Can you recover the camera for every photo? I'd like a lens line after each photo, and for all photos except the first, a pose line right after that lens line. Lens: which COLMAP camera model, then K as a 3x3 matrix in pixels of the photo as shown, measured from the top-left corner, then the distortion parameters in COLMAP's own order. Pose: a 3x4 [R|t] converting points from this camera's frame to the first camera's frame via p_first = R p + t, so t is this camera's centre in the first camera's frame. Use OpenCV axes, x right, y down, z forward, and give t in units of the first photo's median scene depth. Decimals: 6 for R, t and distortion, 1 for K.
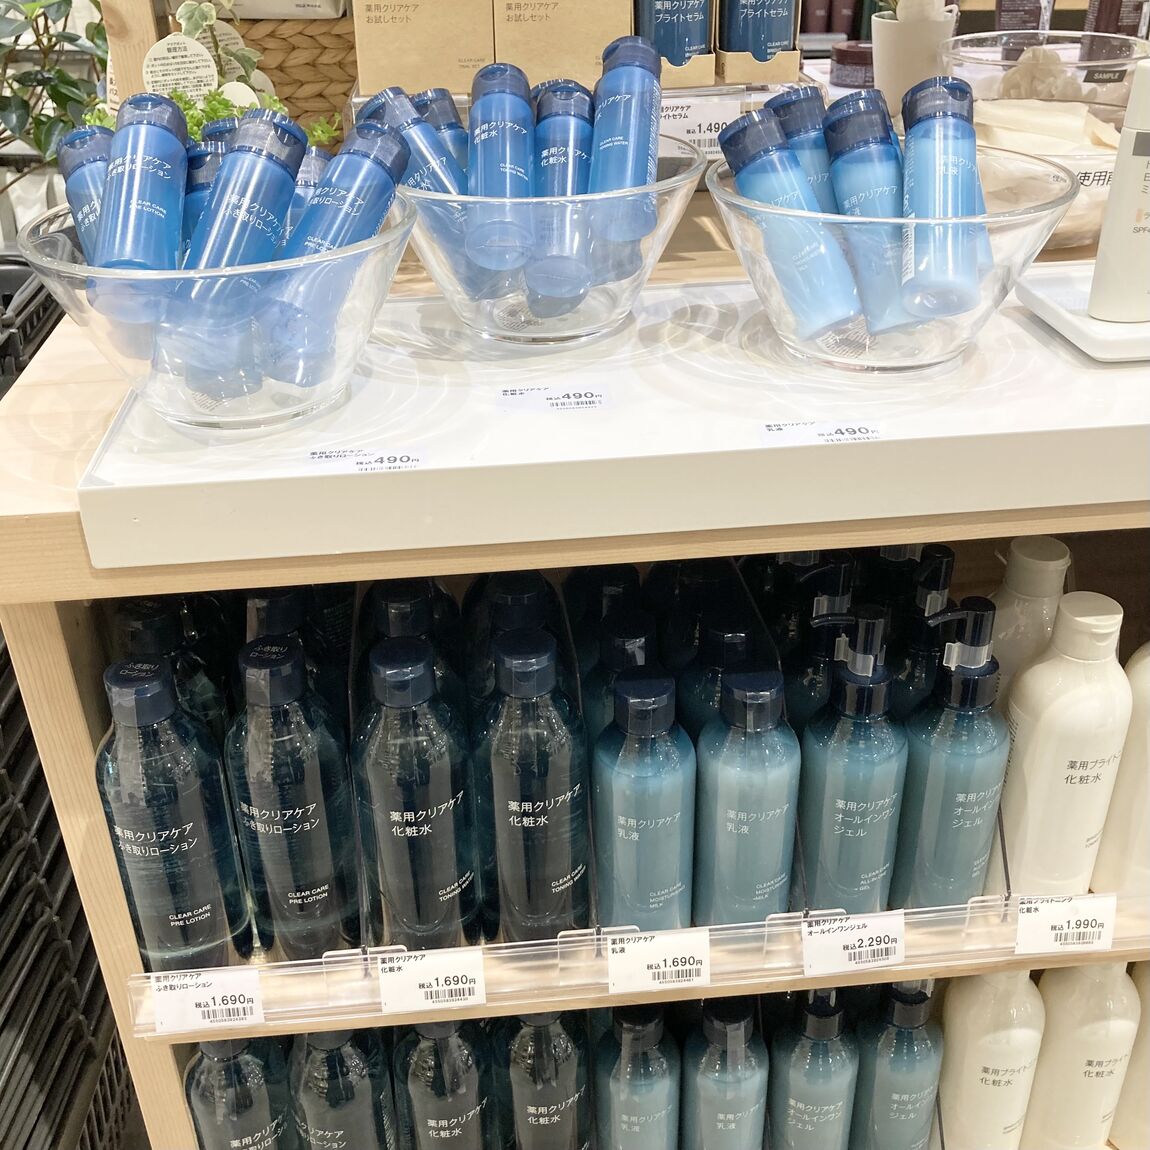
lens RADIAL K [[1255.7, 0, 575.0], [0, 1255.7, 575.0], [0, 0, 1]] dist [0.065856, -0.011014]
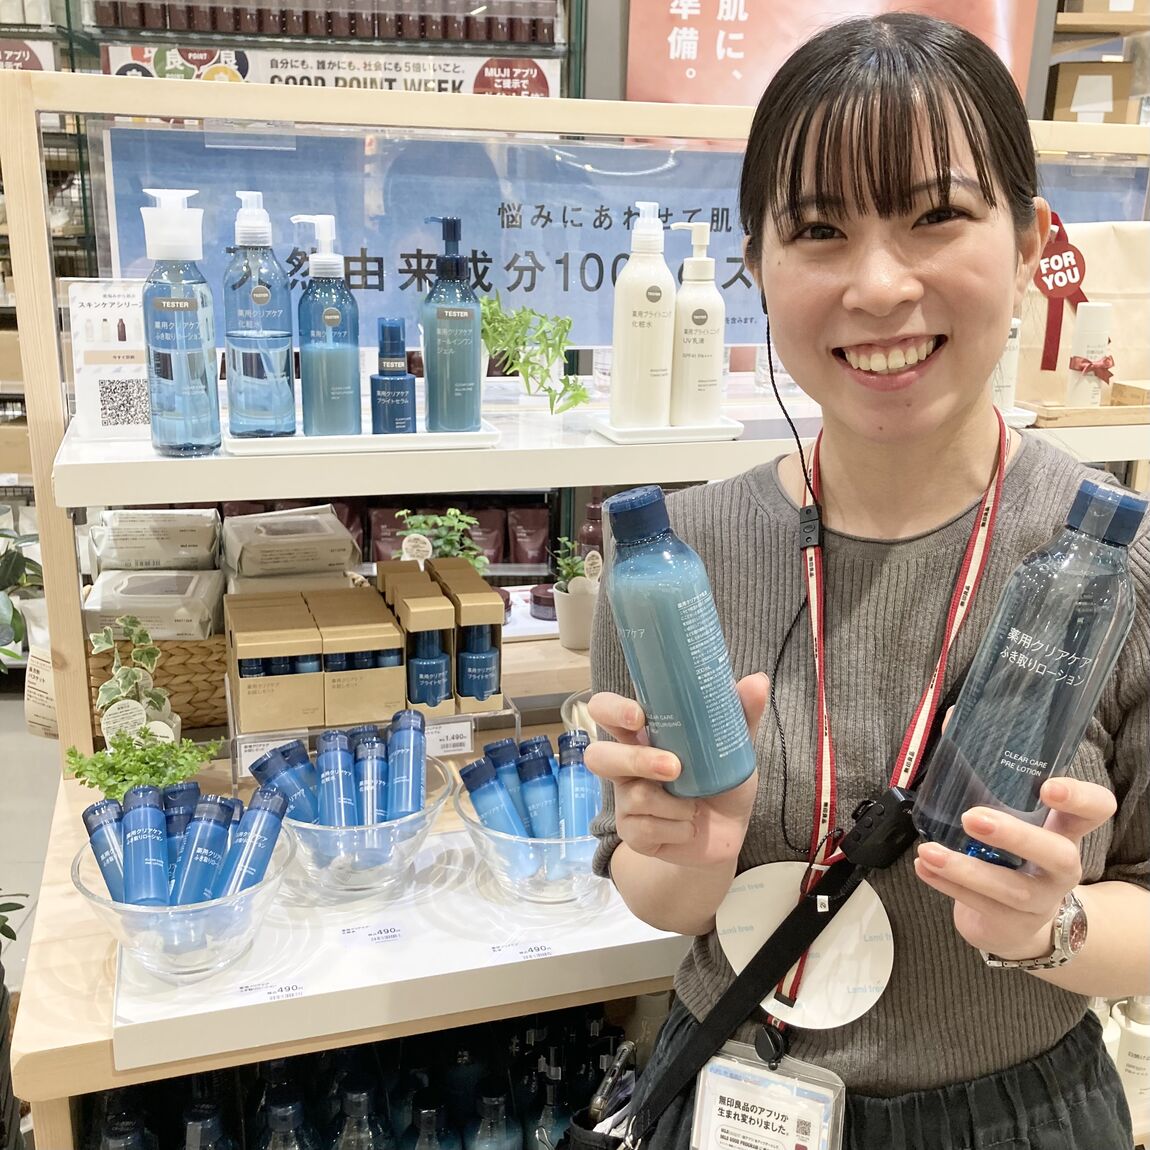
lens RADIAL K [[1264.7, 0, 615.0], [0, 1264.7, 574.4], [0, 0, 1]] dist [0.007689, -0.013295]
pose [[0.972125, -0.013221, 0.234089, -0.092434], [0.069800, 0.969459, -0.235113, -0.181743], [-0.223831, 0.244898, 0.943358, -0.848166]]
